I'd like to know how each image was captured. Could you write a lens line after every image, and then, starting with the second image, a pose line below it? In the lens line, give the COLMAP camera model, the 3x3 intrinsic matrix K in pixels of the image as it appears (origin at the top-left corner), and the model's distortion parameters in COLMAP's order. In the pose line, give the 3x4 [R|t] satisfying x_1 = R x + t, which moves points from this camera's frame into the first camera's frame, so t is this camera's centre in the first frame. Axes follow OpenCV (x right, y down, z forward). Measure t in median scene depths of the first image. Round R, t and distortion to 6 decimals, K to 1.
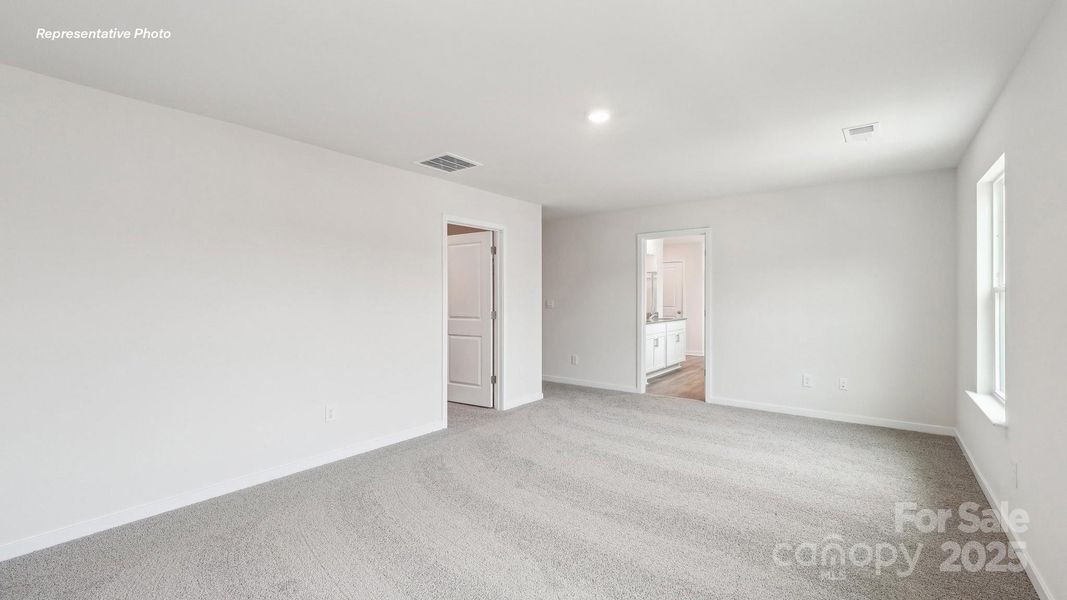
lens RADIAL K [[448.7, 0, 536.8], [0, 448.7, 298.9], [0, 0, 1]] dist [-0.013777, 0.000853]
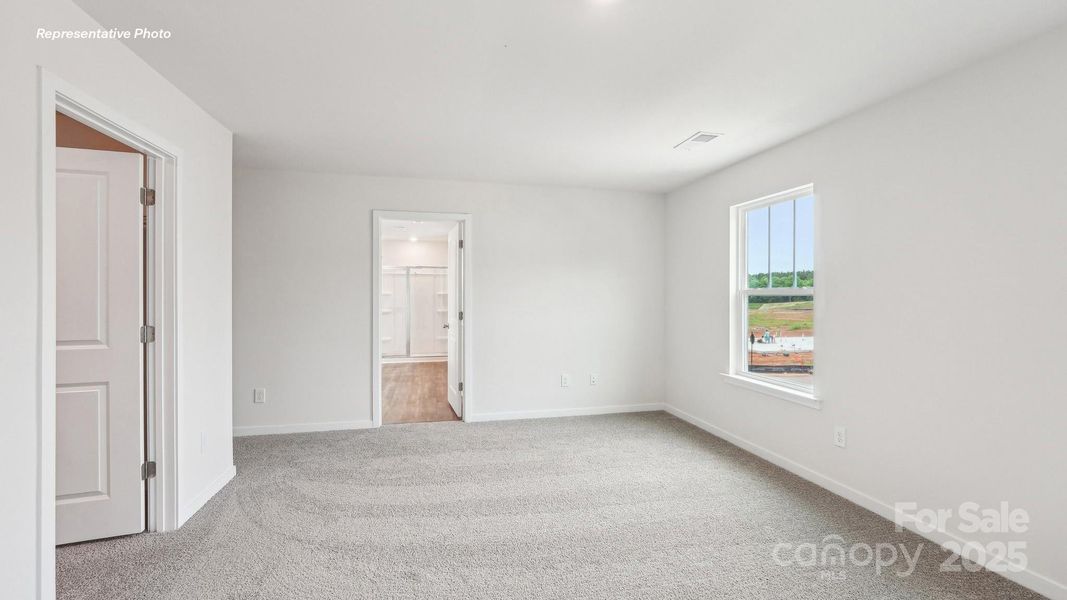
lens RADIAL K [[448.7, 0, 536.8], [0, 448.7, 298.9], [0, 0, 1]] dist [-0.013777, 0.000853]
pose [[0.627150, -0.000979, 0.778898, -0.202803], [0.000334, 0.999999, 0.000987, -0.000931], [-0.778899, -0.000359, 0.627149, 0.387809]]
